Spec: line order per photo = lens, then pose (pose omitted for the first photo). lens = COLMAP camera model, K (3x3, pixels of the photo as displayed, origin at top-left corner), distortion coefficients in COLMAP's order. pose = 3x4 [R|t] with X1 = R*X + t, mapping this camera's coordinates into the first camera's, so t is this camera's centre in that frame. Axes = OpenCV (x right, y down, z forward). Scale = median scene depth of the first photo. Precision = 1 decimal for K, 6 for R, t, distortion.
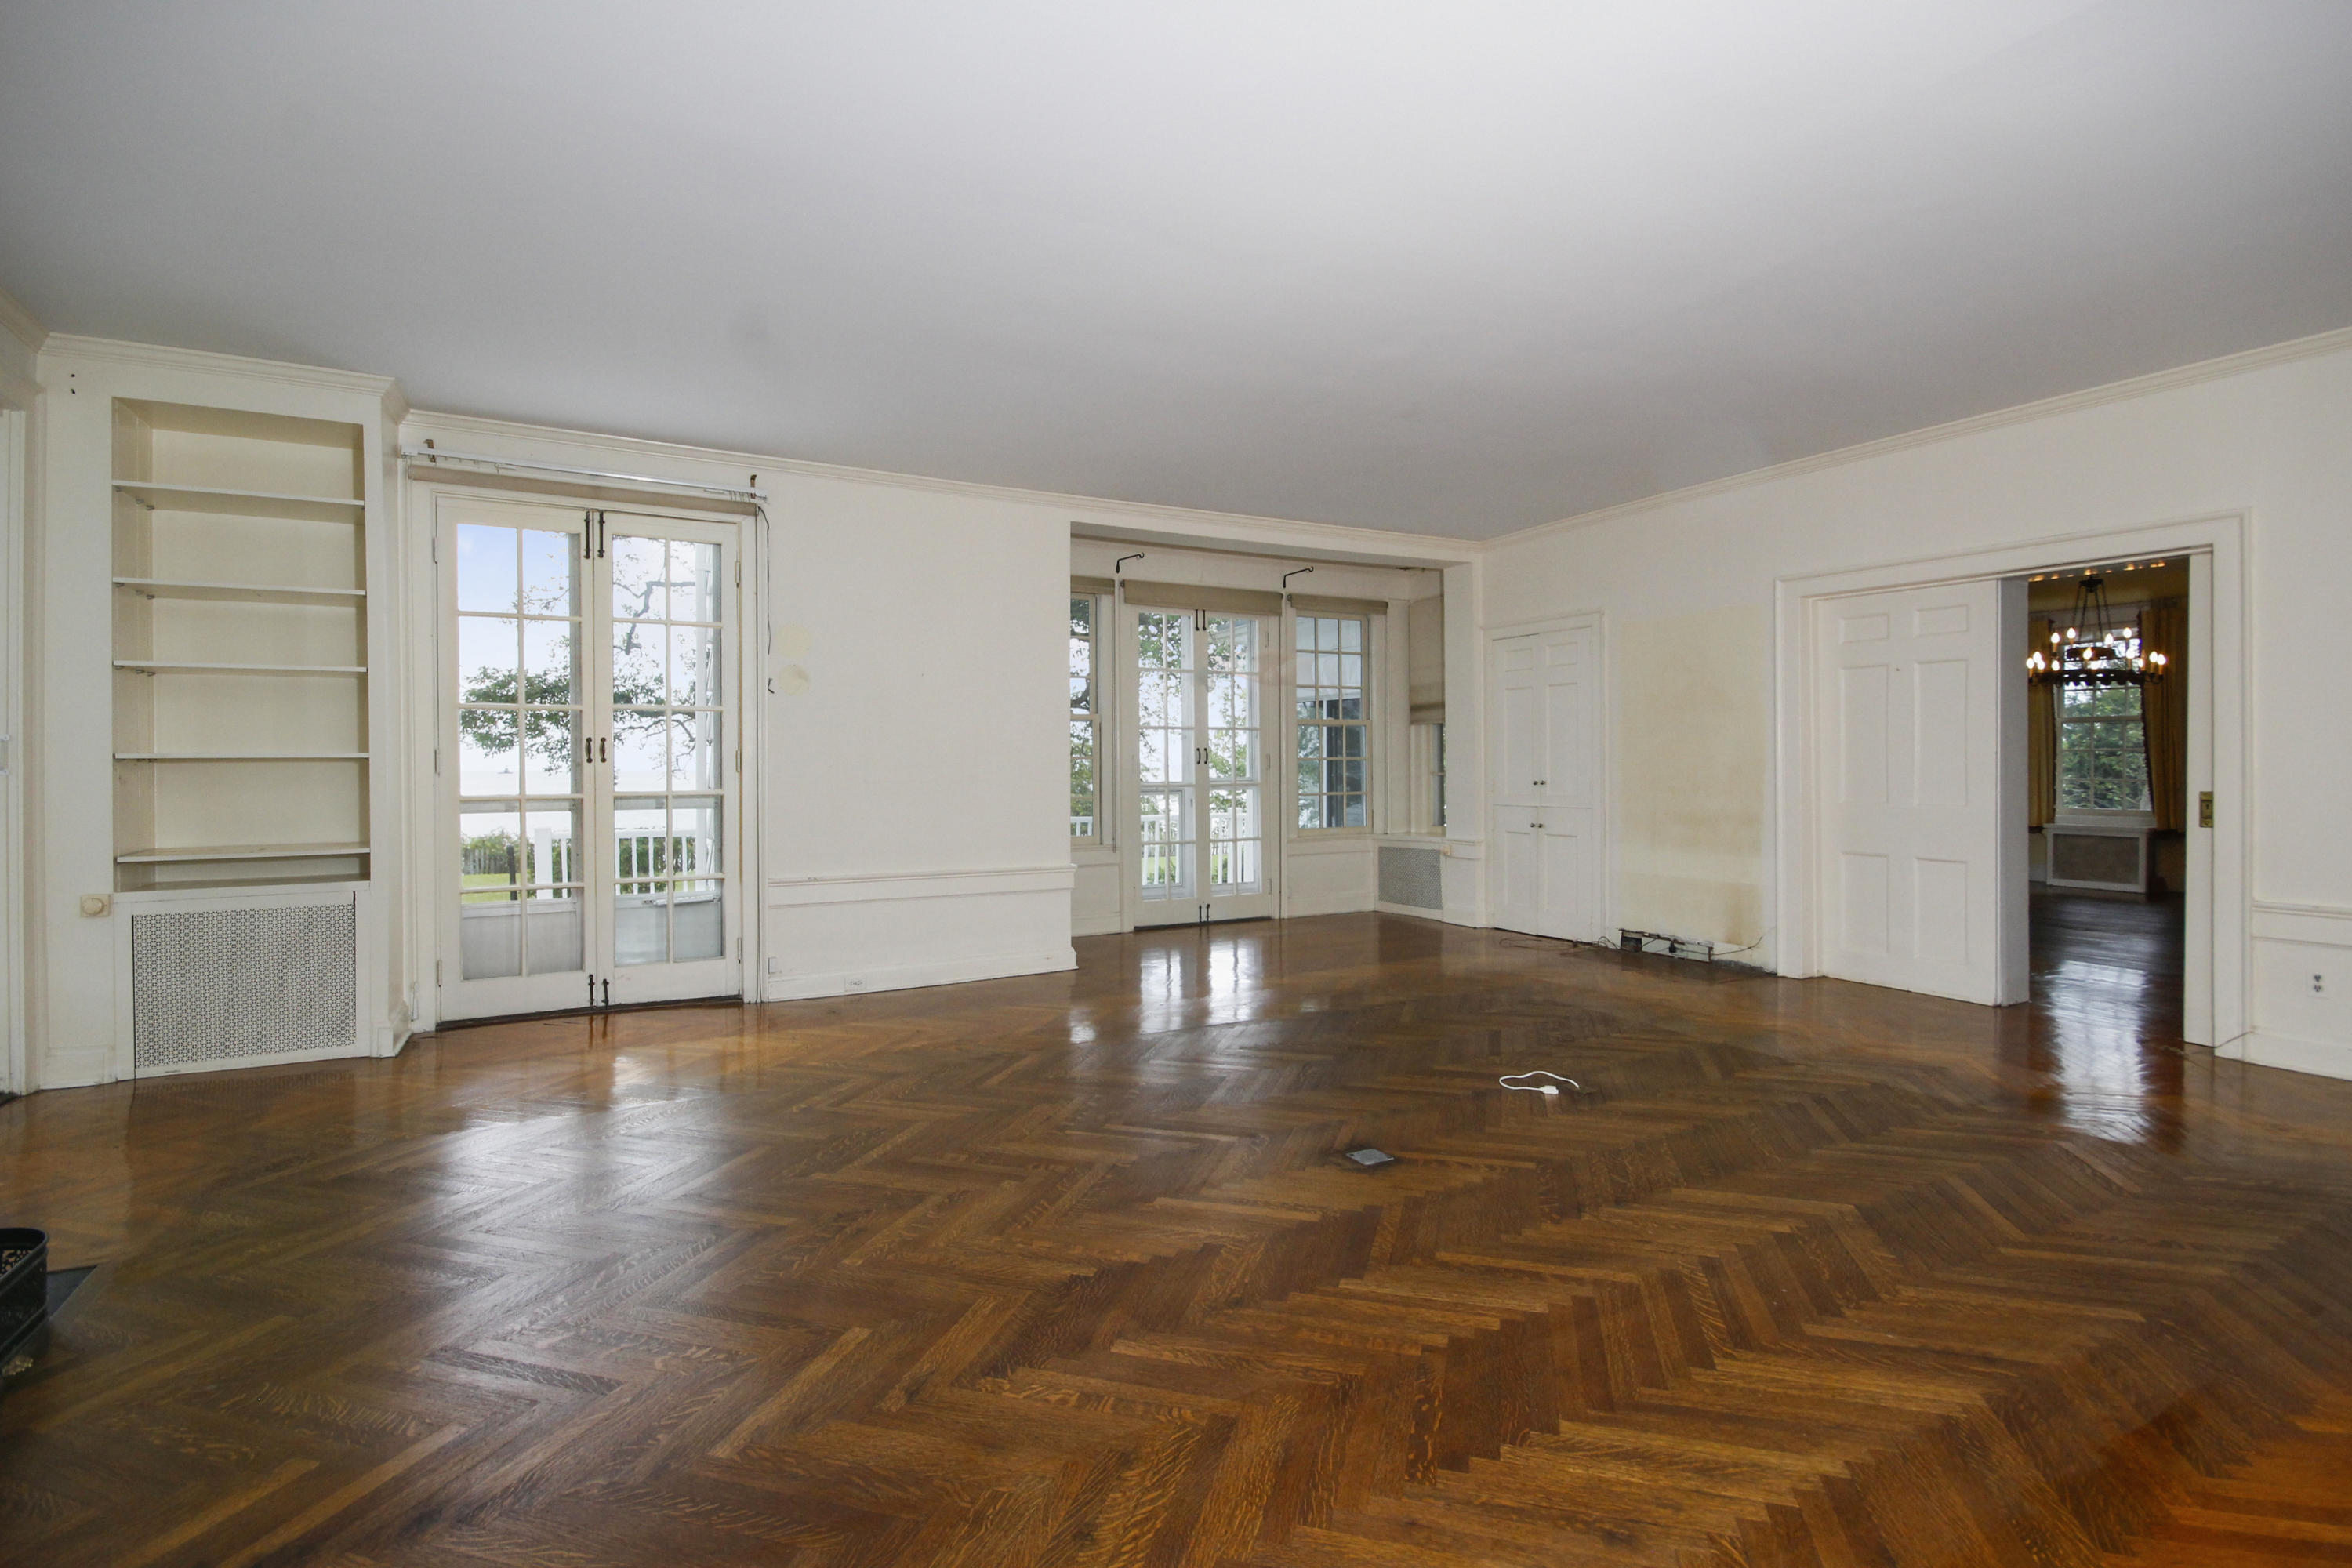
lens RADIAL K [[1084.1, 0, 1185.4], [0, 1084.1, 774.0], [0, 0, 1]] dist [0.003095, -0.002829]
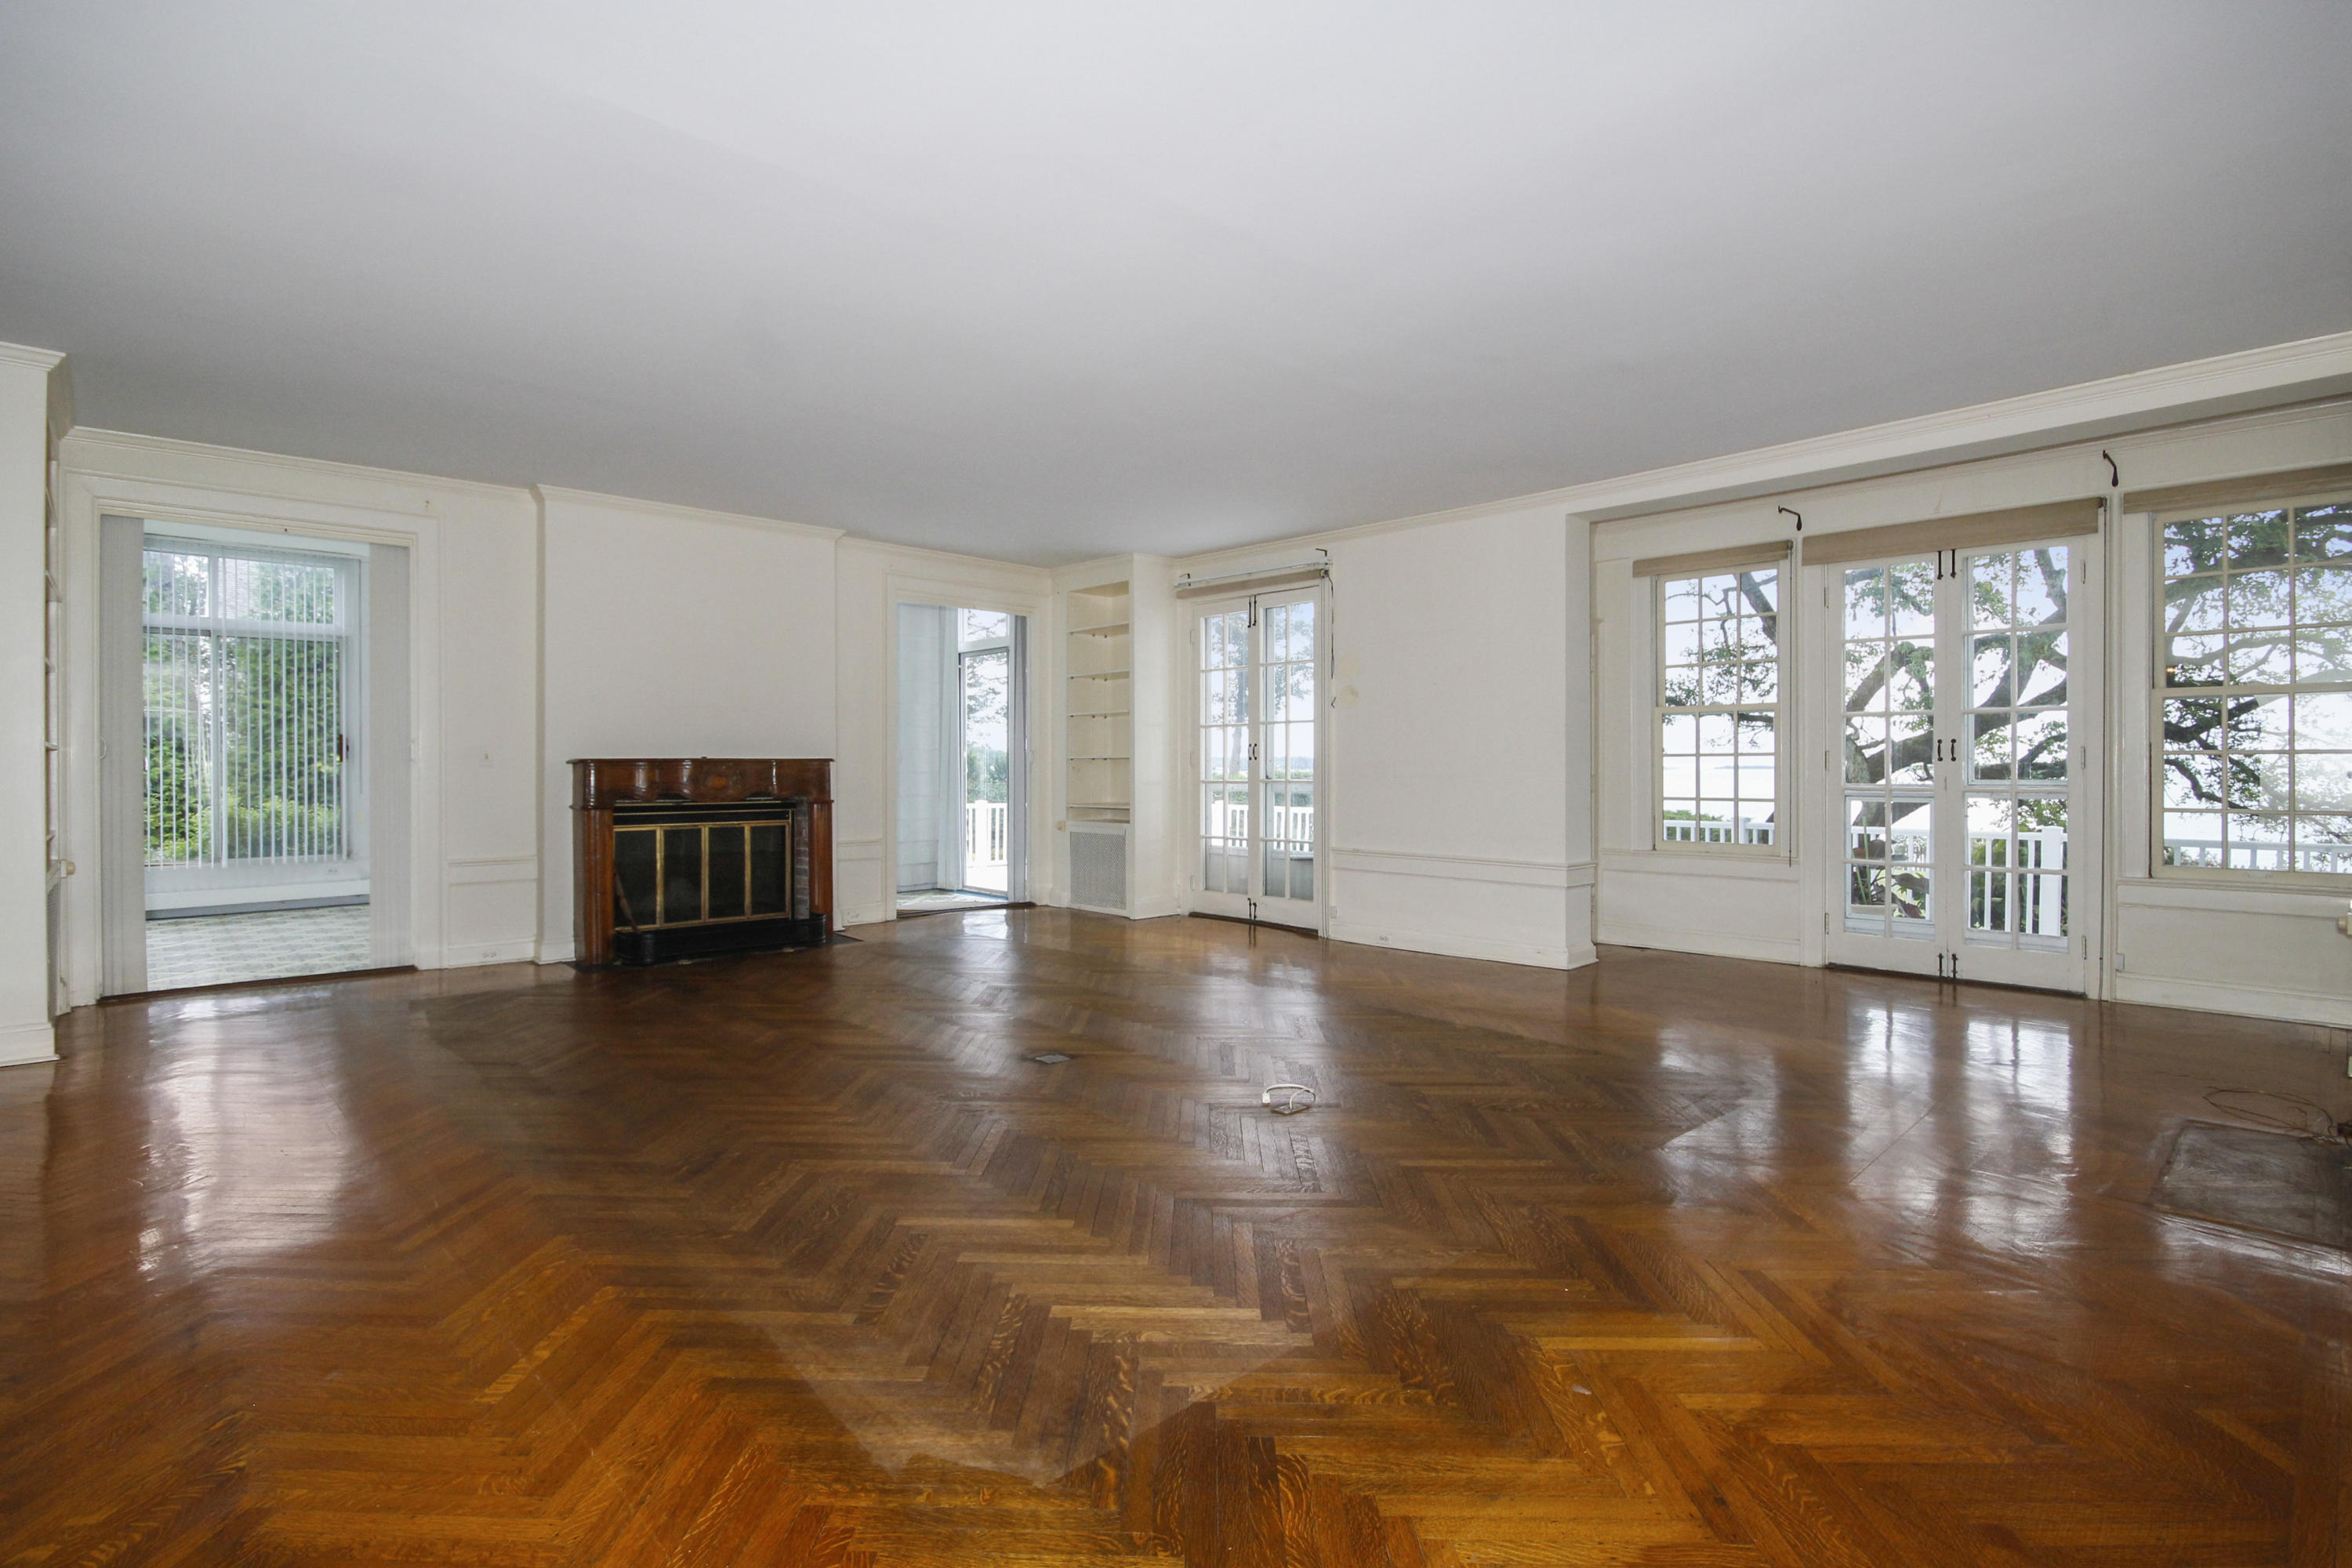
lens RADIAL K [[1084.1, 0, 1198.4], [0, 1084.1, 770.8], [0, 0, 1]] dist [0.003095, -0.002829]
pose [[0.287862, 0.004538, -0.957661, 0.600693], [-0.011296, 0.999935, 0.001343, 0.002339], [0.957605, 0.010432, 0.287895, 0.323312]]
